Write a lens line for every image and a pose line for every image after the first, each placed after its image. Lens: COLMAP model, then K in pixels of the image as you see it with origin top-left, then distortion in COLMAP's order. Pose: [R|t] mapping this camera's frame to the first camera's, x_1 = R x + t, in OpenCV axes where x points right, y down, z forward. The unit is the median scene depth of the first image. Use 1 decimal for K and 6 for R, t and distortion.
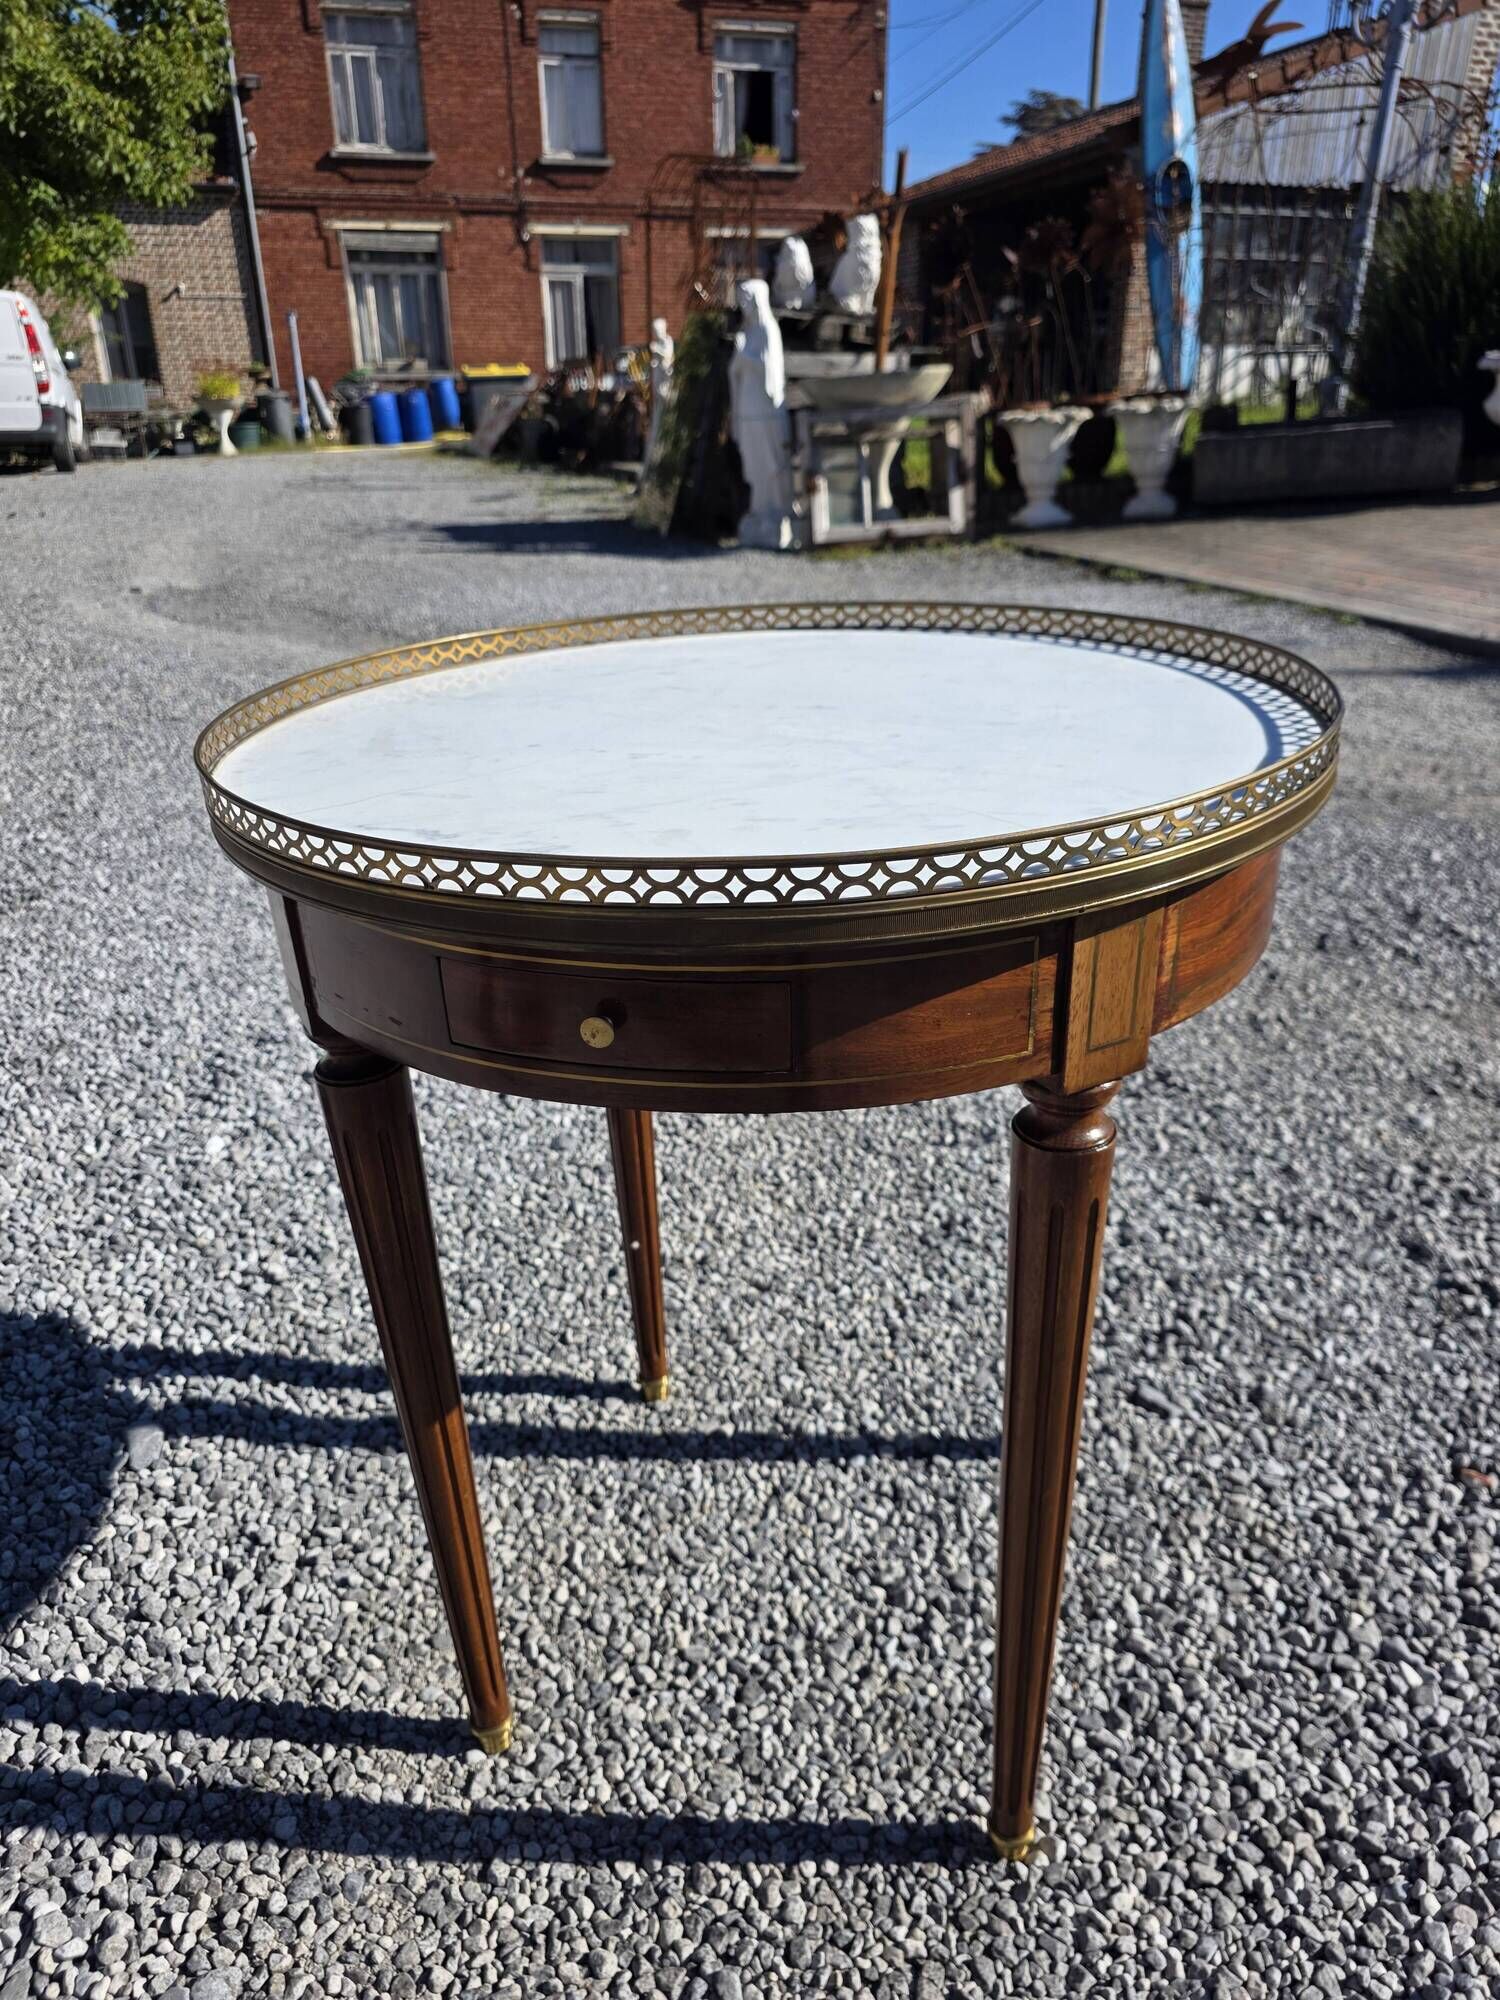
lens RADIAL K [[1369.6, 0, 758.6], [0, 1369.6, 1035.9], [0, 0, 1]] dist [0.022832, -0.022650]
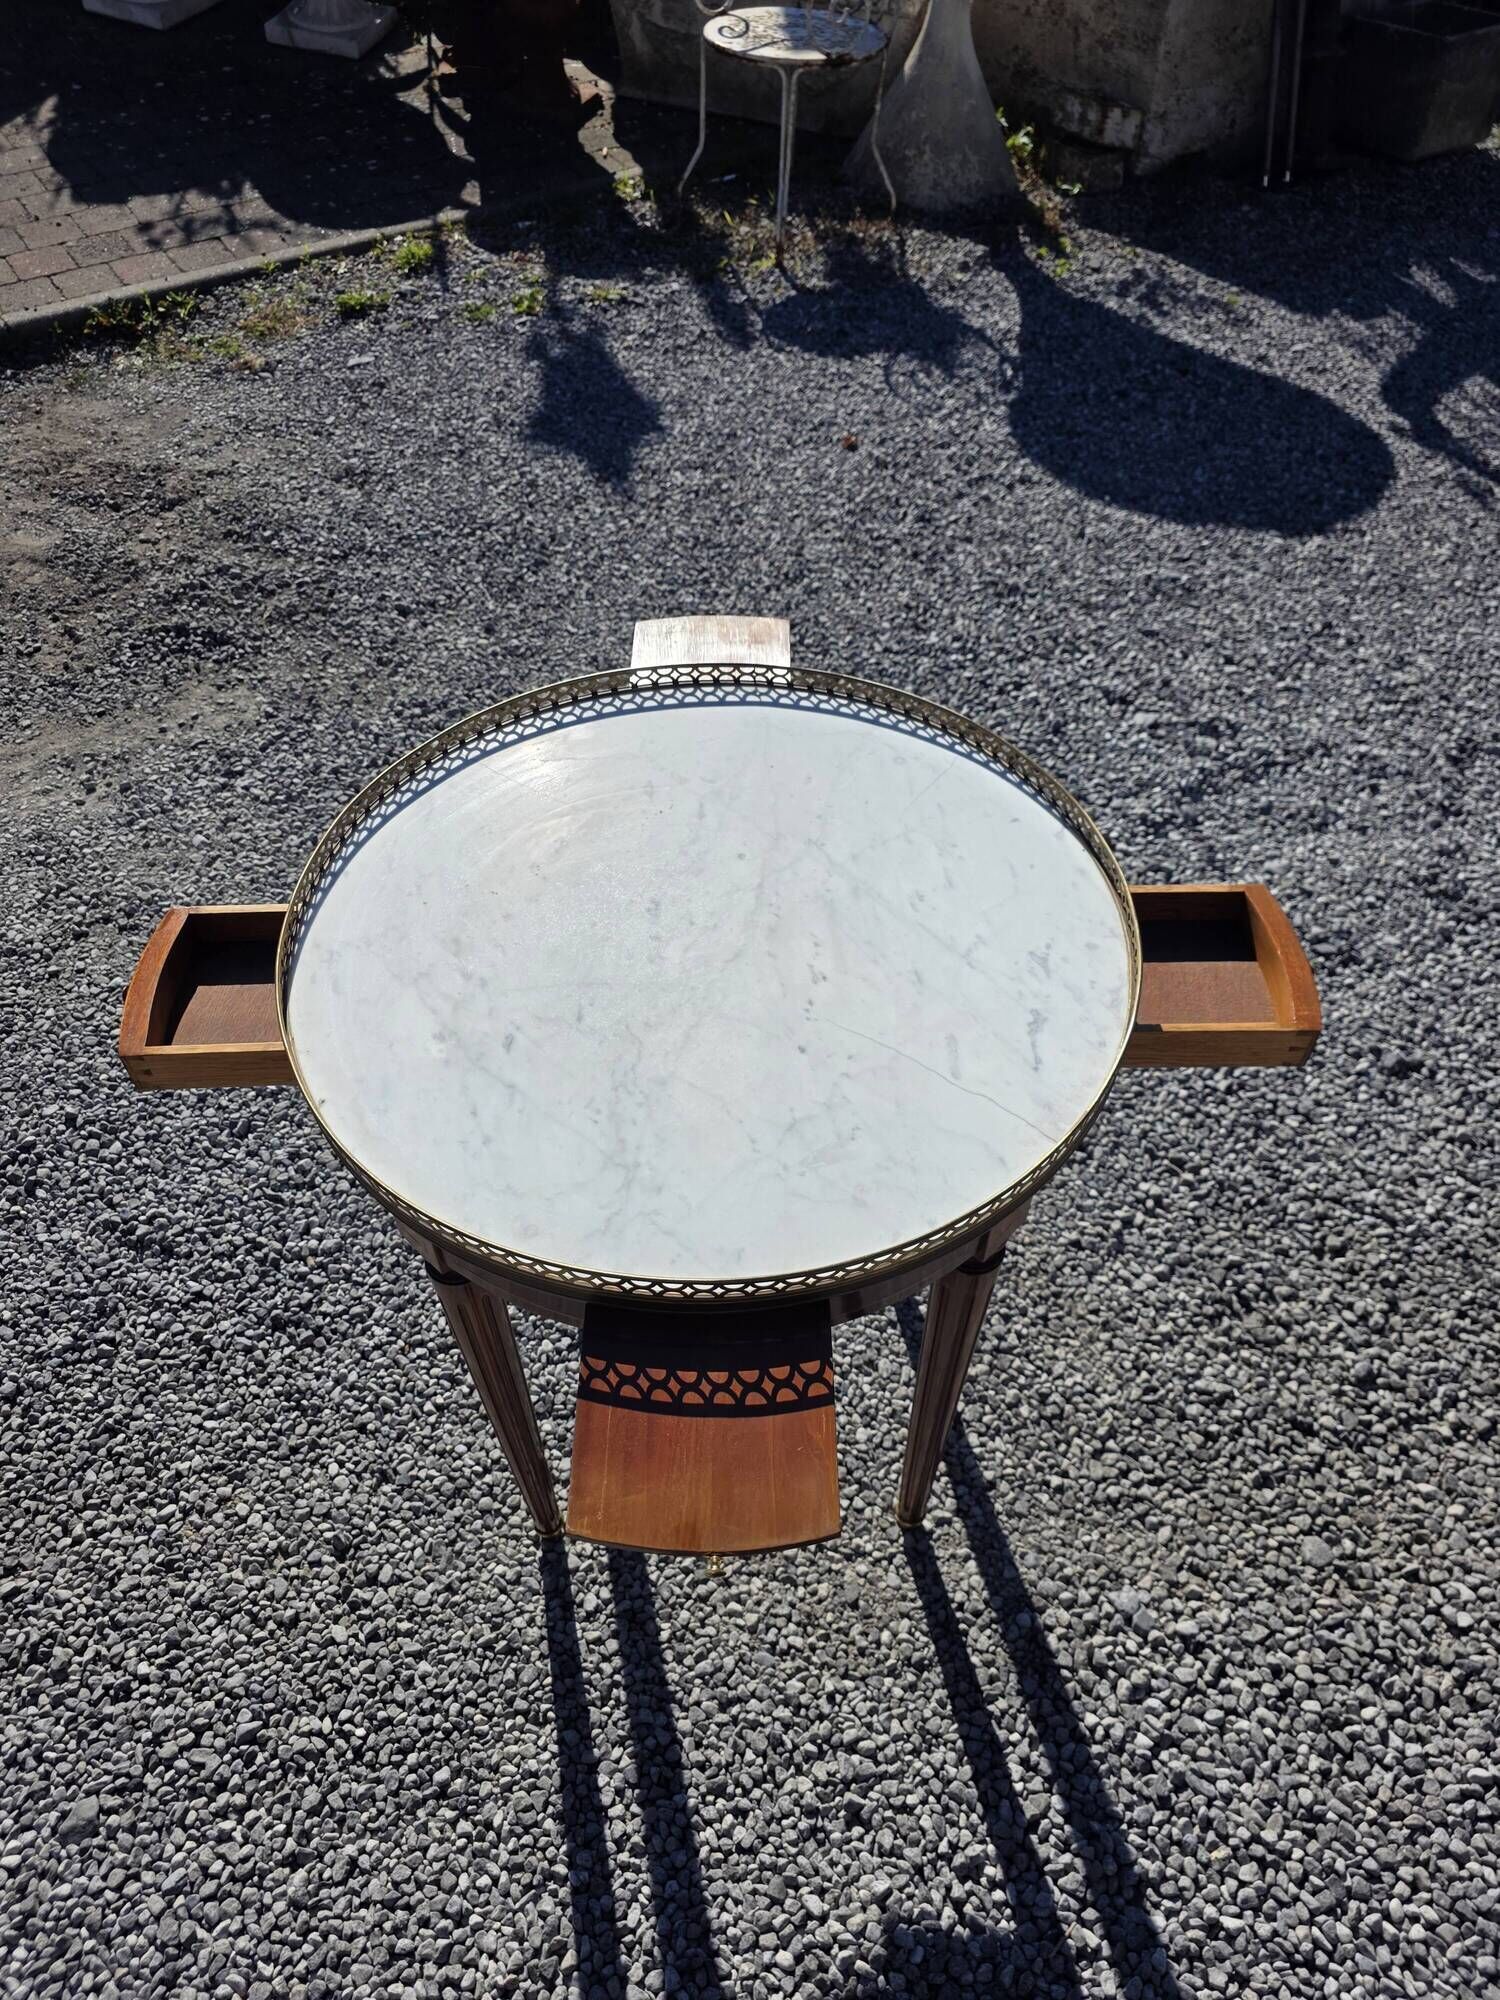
lens RADIAL K [[1369.6, 0, 749.6], [0, 1369.6, 973.9], [0, 0, 1]] dist [0.022832, -0.022650]
pose [[-0.272805, -0.678184, 0.682381, -0.713572], [0.438193, 0.543852, 0.715690, -0.870057], [-0.856484, 0.494259, 0.148809, 0.623409]]
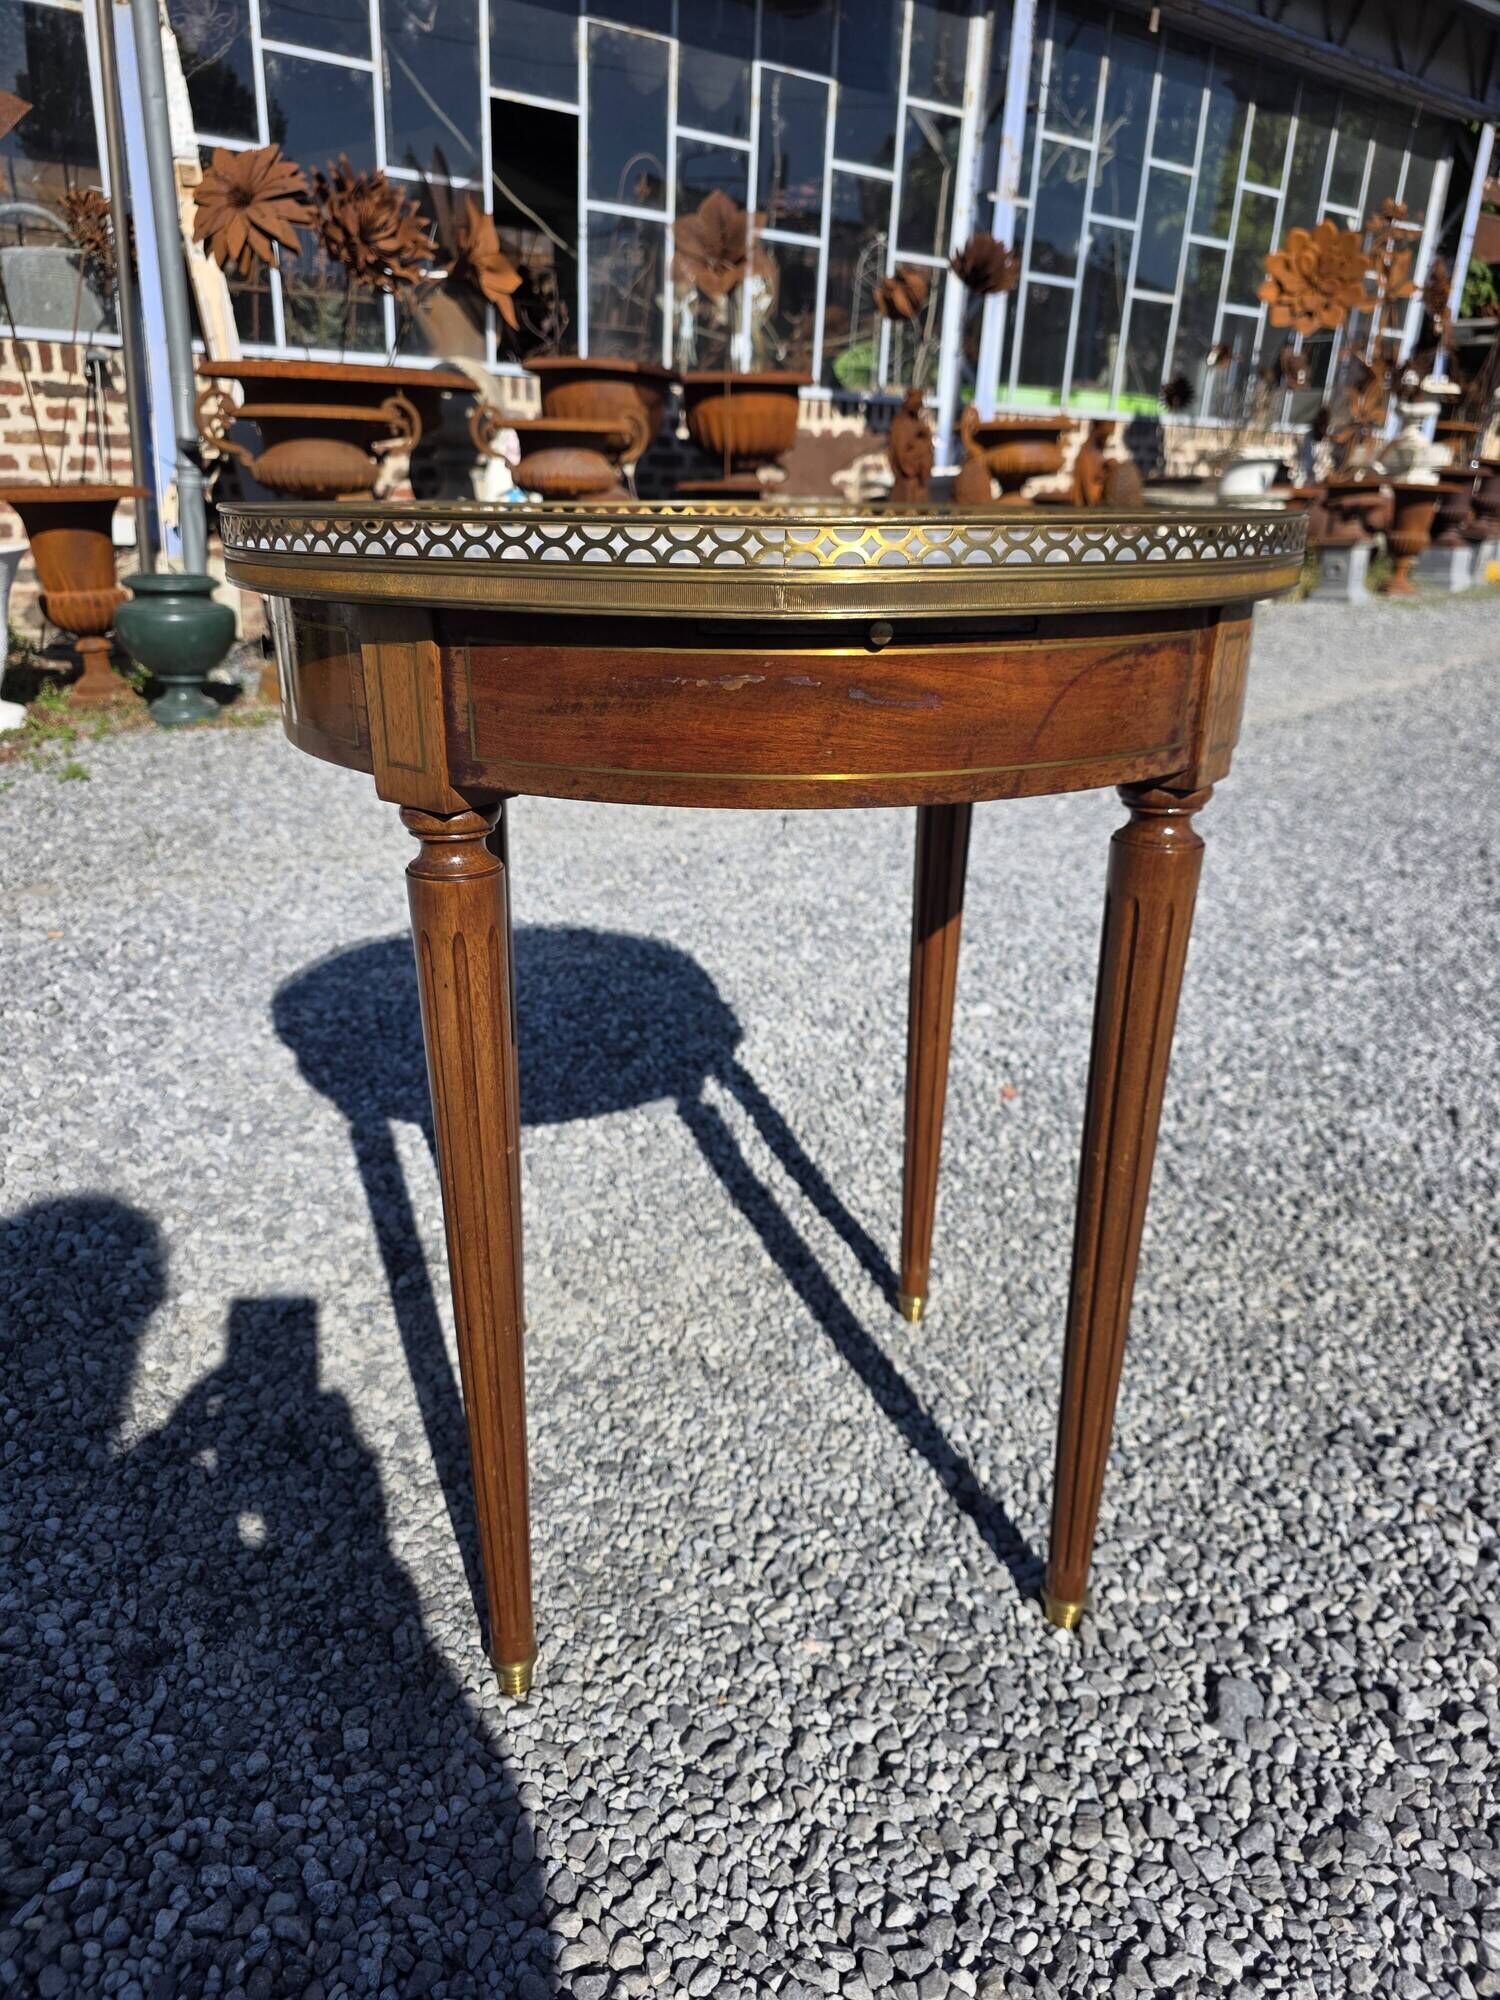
lens RADIAL K [[1369.6, 0, 731.7], [0, 1369.6, 1002.1], [0, 0, 1]] dist [0.022832, -0.022650]
pose [[0.391849, 0.362980, -0.845399, 0.794342], [-0.421111, 0.887739, 0.185971, -0.081766], [0.817997, 0.283134, 0.500715, 0.435890]]
